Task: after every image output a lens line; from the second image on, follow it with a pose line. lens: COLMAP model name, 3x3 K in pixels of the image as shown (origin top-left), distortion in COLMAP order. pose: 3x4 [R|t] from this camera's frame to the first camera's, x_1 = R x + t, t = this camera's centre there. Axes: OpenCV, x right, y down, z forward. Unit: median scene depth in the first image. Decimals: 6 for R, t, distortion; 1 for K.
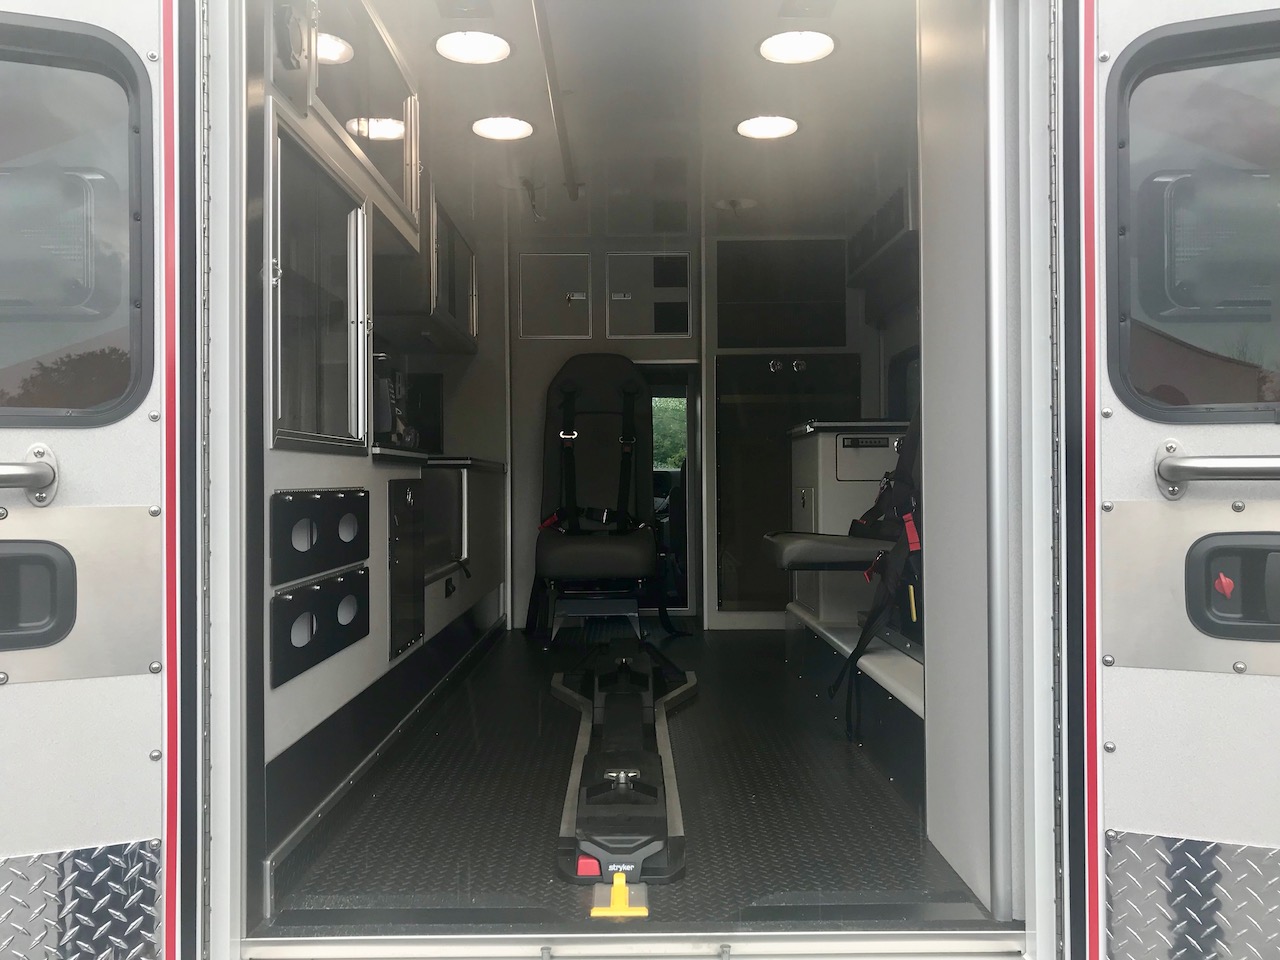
lens RADIAL K [[1041.5, 0, 640.0], [0, 1041.5, 480.0], [0, 0, 1]] dist [0.081959, -0.176488]
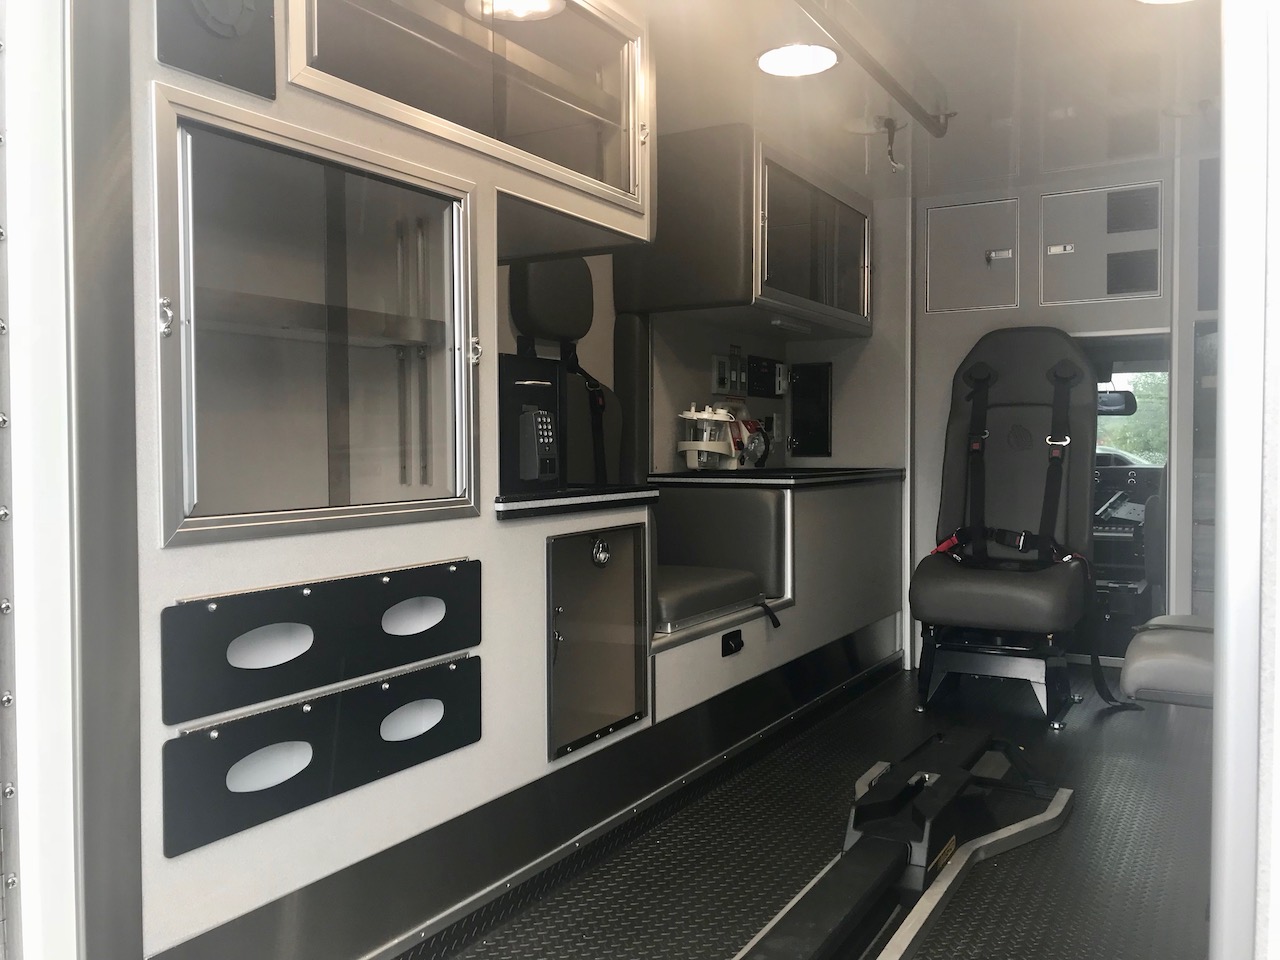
lens RADIAL K [[1041.5, 0, 640.0], [0, 1041.5, 480.0], [0, 0, 1]] dist [0.081959, -0.176488]
pose [[0.856048, 0.020929, -0.516473, 0.127084], [-0.000941, 0.999241, 0.038932, -0.040975], [0.516896, -0.032842, 0.855418, 0.196670]]
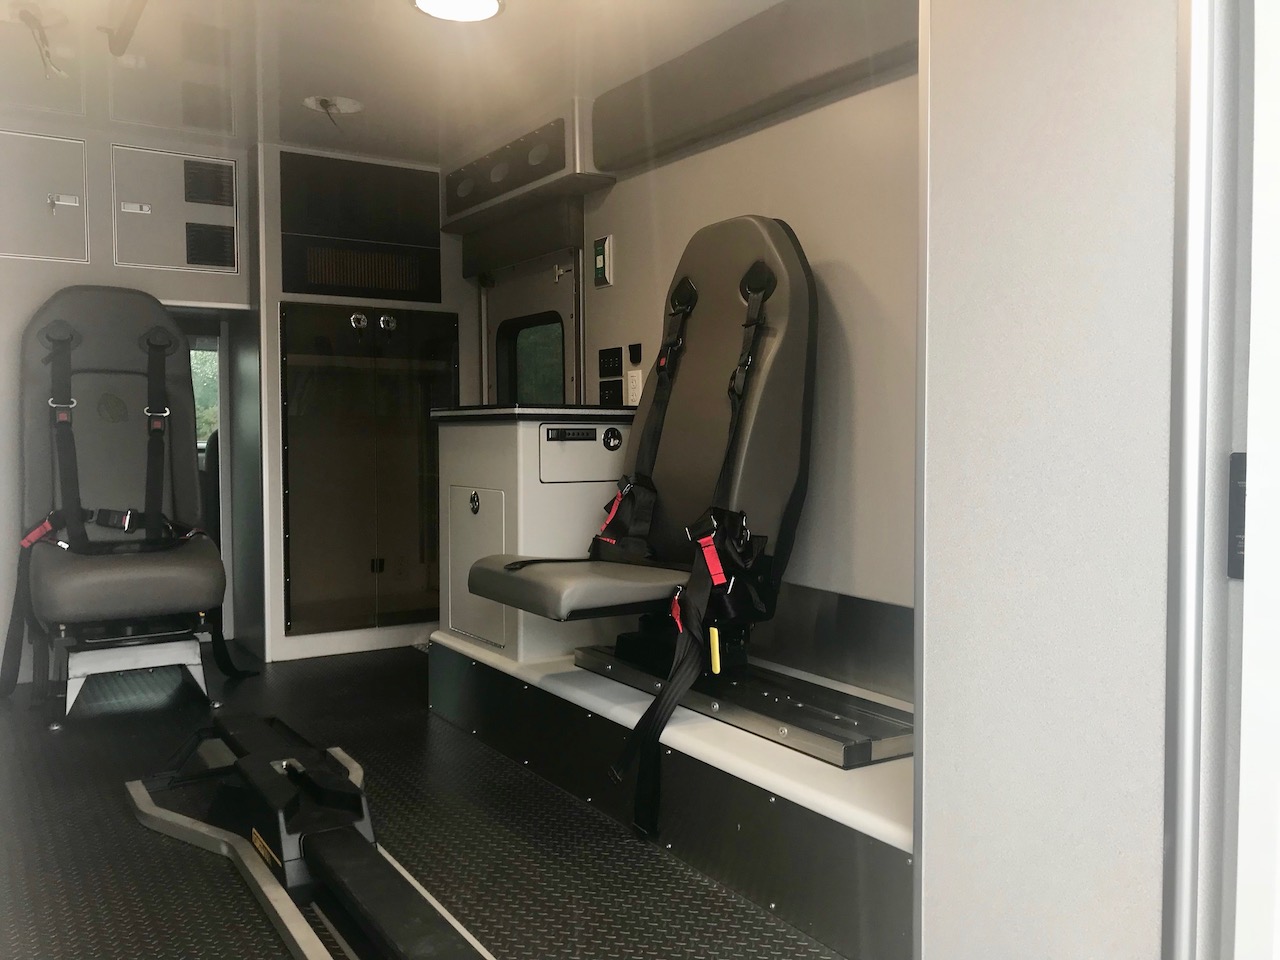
lens RADIAL K [[1049.9, 0, 640.0], [0, 1049.9, 480.0], [0, 0, 1]] dist [-0.007790, -0.009086]
pose [[0.840869, -0.017125, 0.540967, -0.127017], [-0.007773, 0.999014, 0.043707, -0.026890], [-0.541182, -0.040956, 0.839907, 0.222931]]
